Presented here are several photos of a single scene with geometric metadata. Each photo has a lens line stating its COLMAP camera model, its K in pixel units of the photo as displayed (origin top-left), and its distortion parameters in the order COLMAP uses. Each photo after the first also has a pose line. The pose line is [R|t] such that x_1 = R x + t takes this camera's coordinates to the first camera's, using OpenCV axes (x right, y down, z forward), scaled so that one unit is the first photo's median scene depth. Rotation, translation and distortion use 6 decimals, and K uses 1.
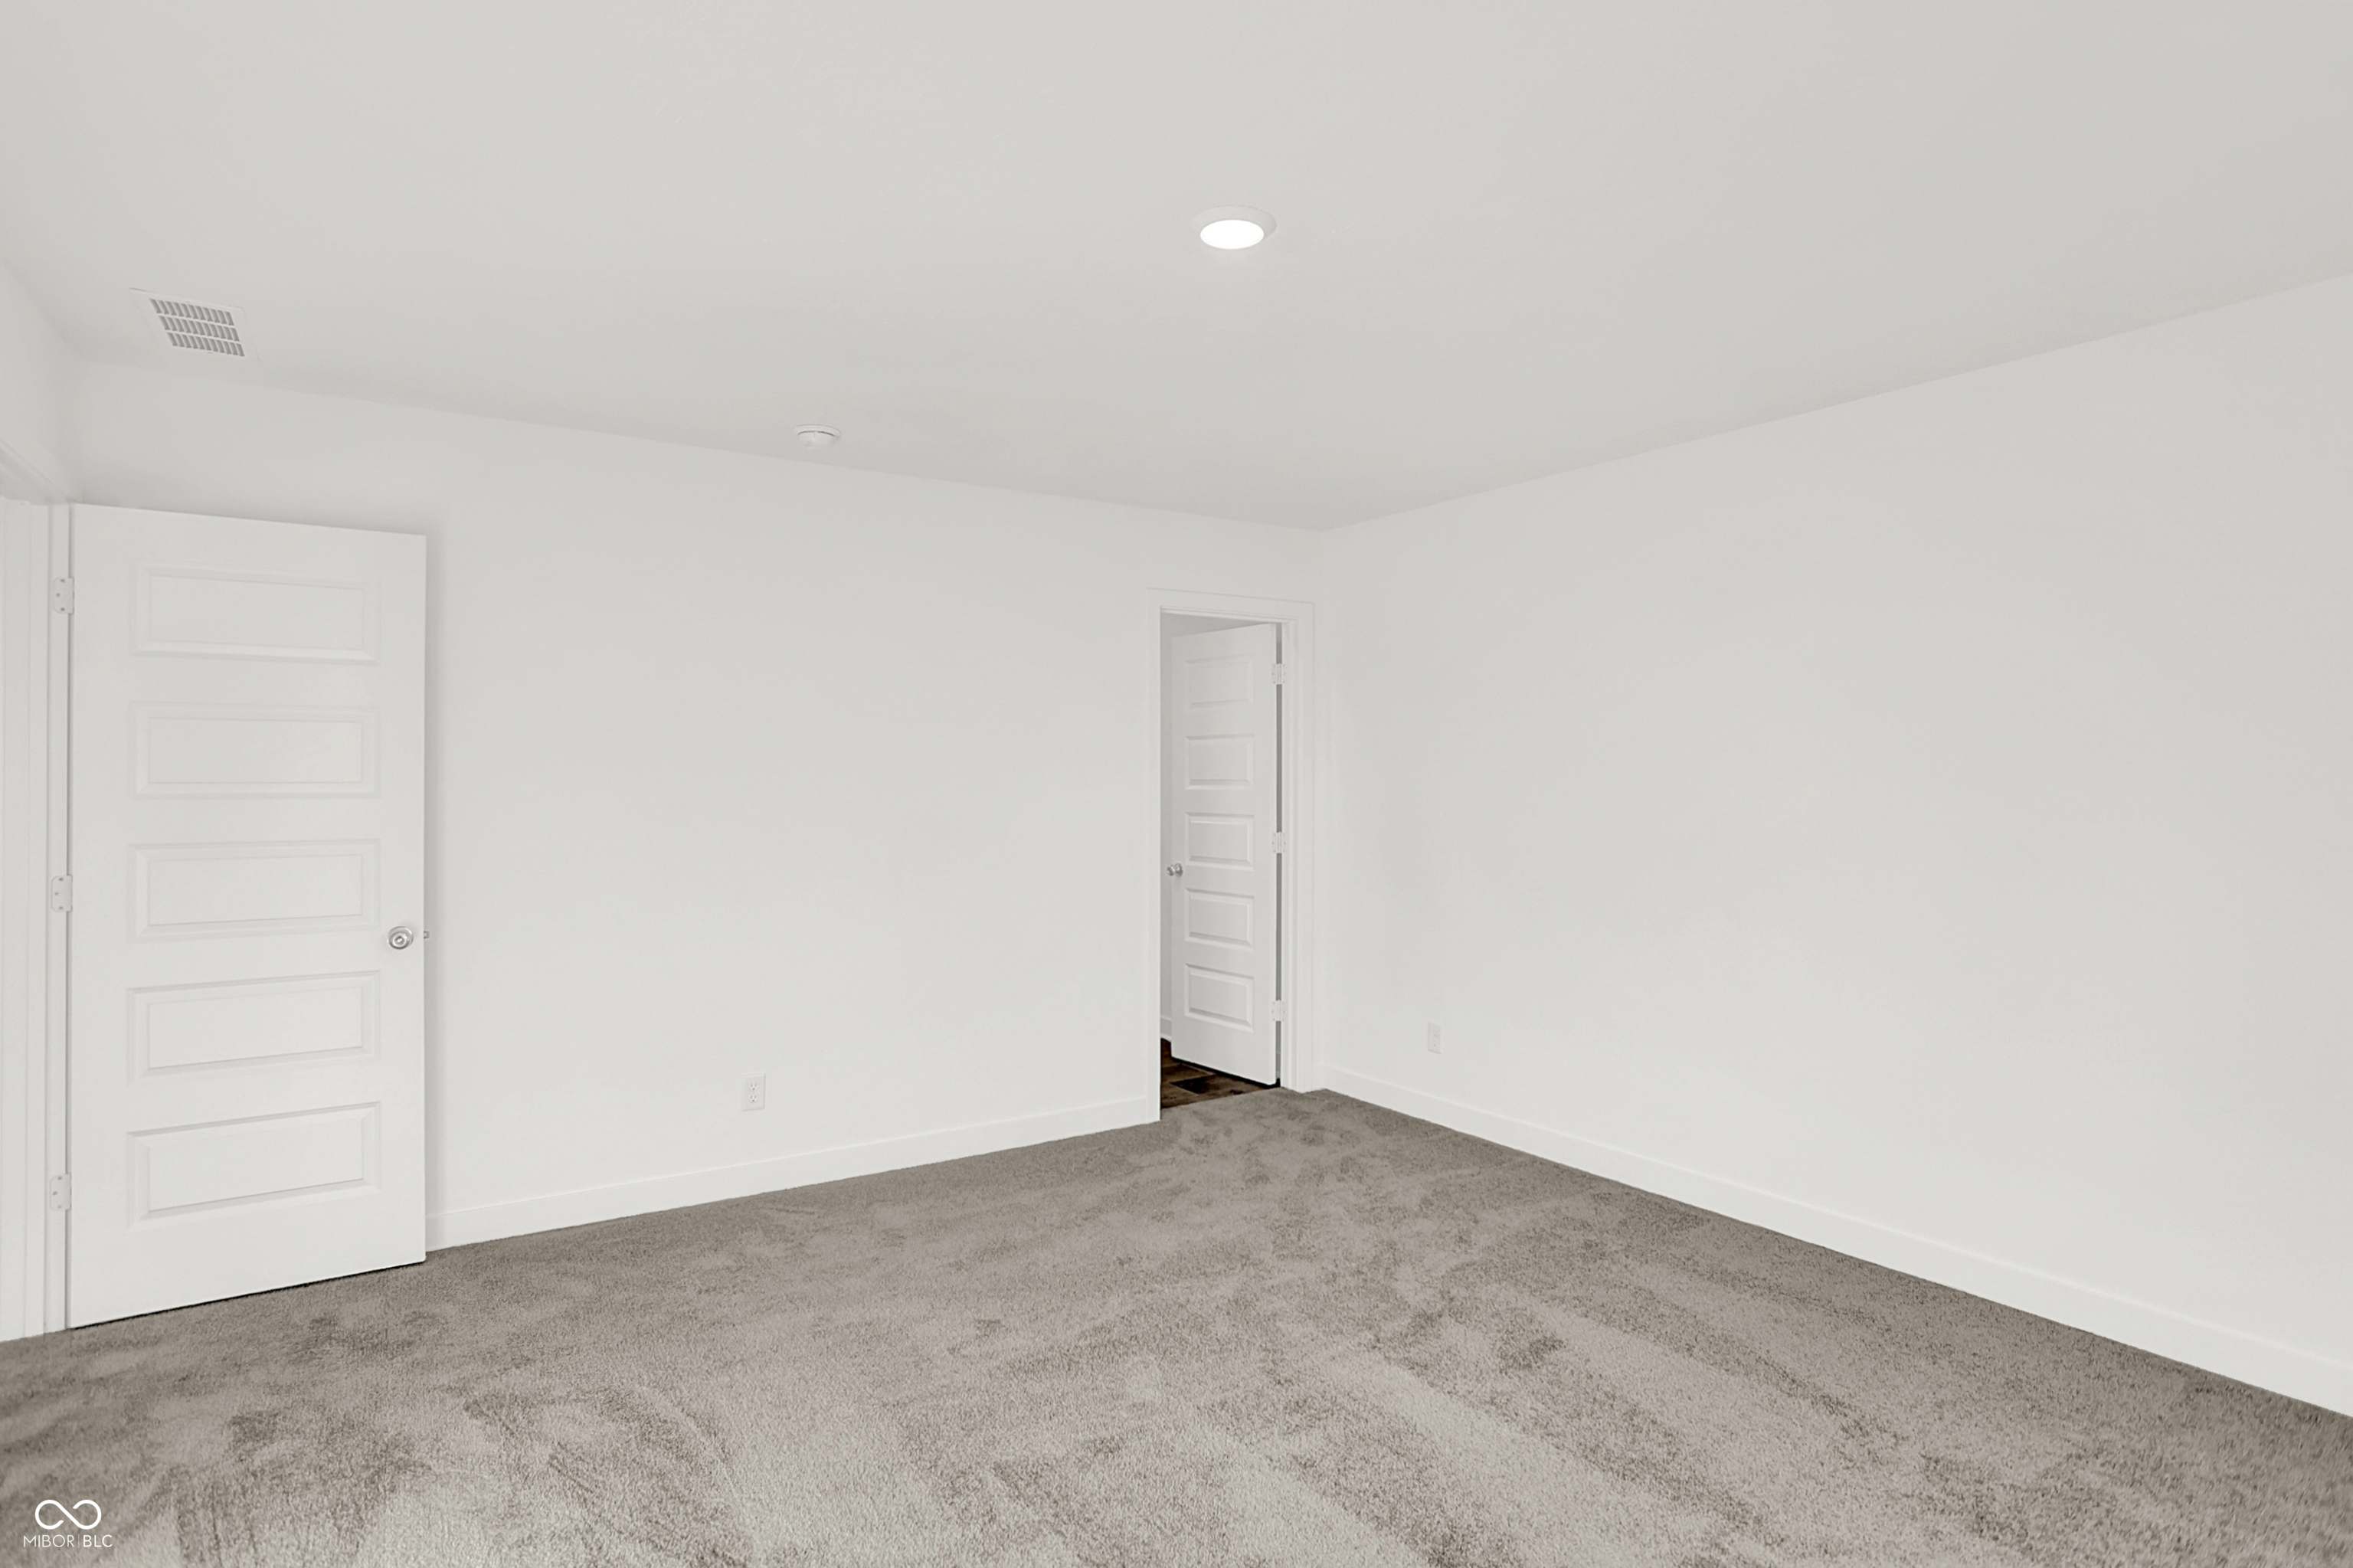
lens RADIAL K [[1186.0, 0, 1178.1], [0, 1186.0, 768.5], [0, 0, 1]] dist [-0.080728, 0.033663]
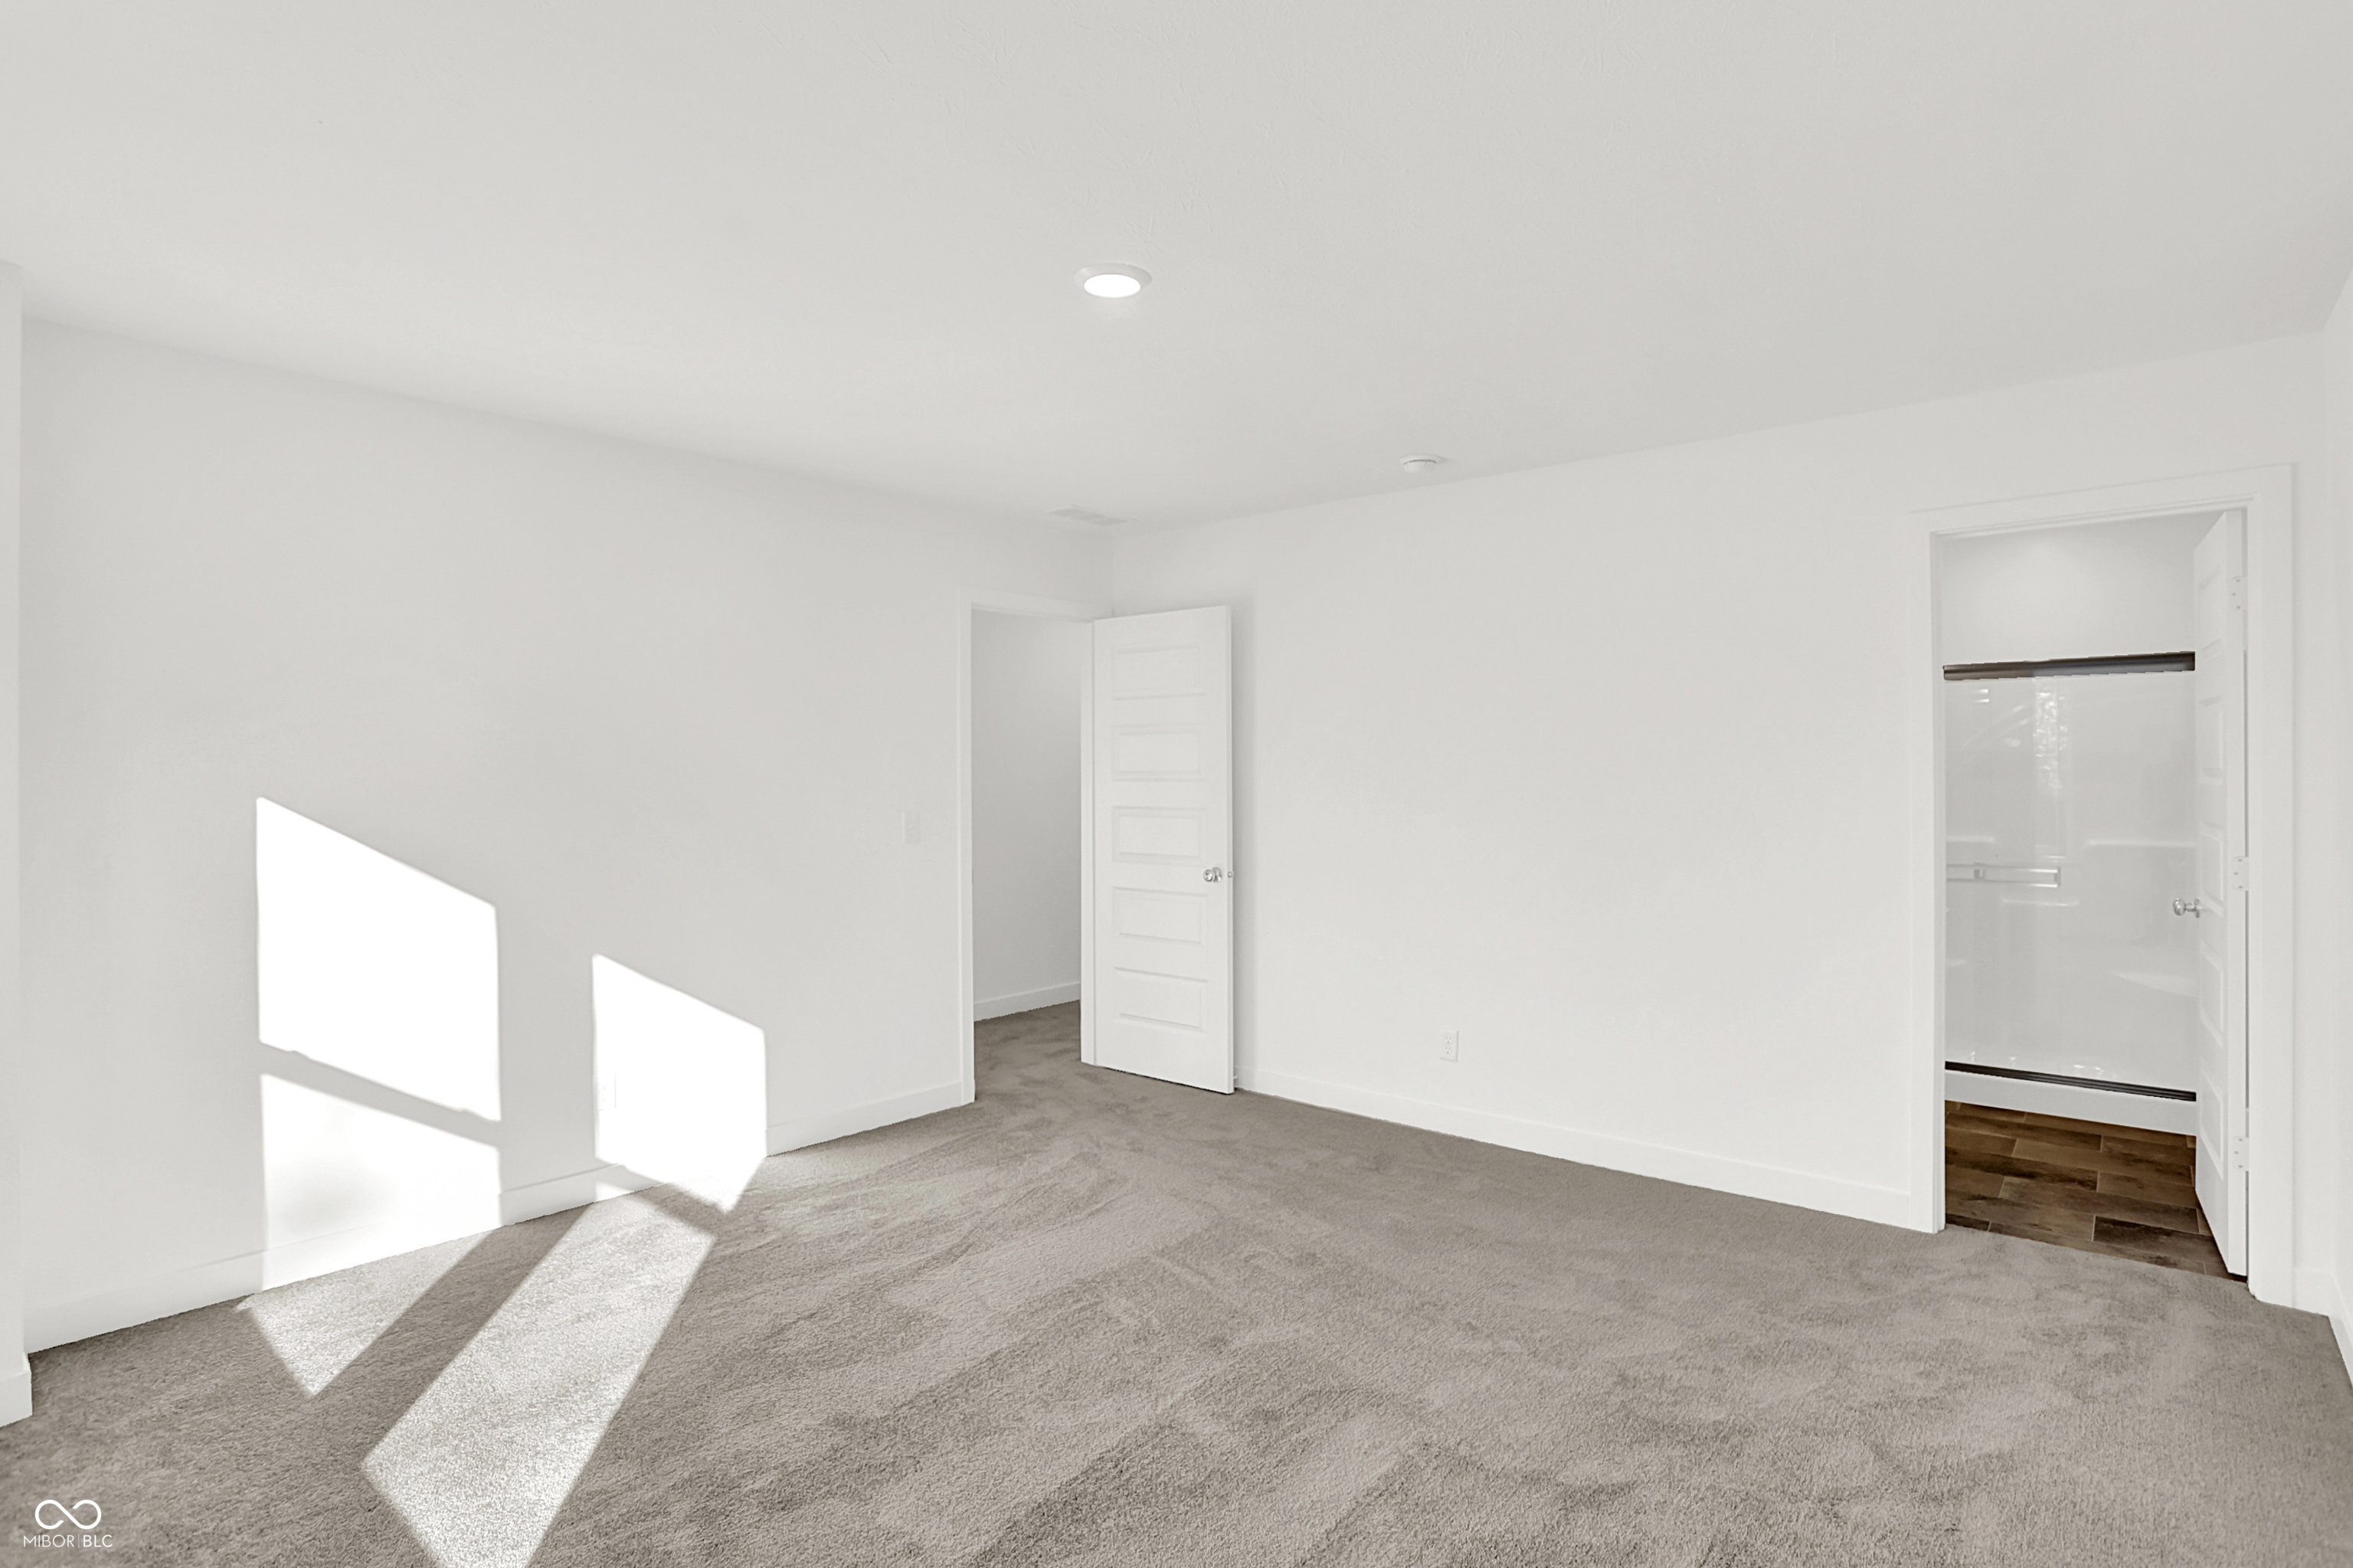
lens RADIAL K [[1186.0, 0, 1178.1], [0, 1186.0, 768.5], [0, 0, 1]] dist [-0.080728, 0.033663]
pose [[0.269256, -0.003026, -0.963064, 0.805189], [0.007345, 0.999972, -0.001089, 0.008717], [0.963041, -0.006780, 0.269270, 0.528649]]
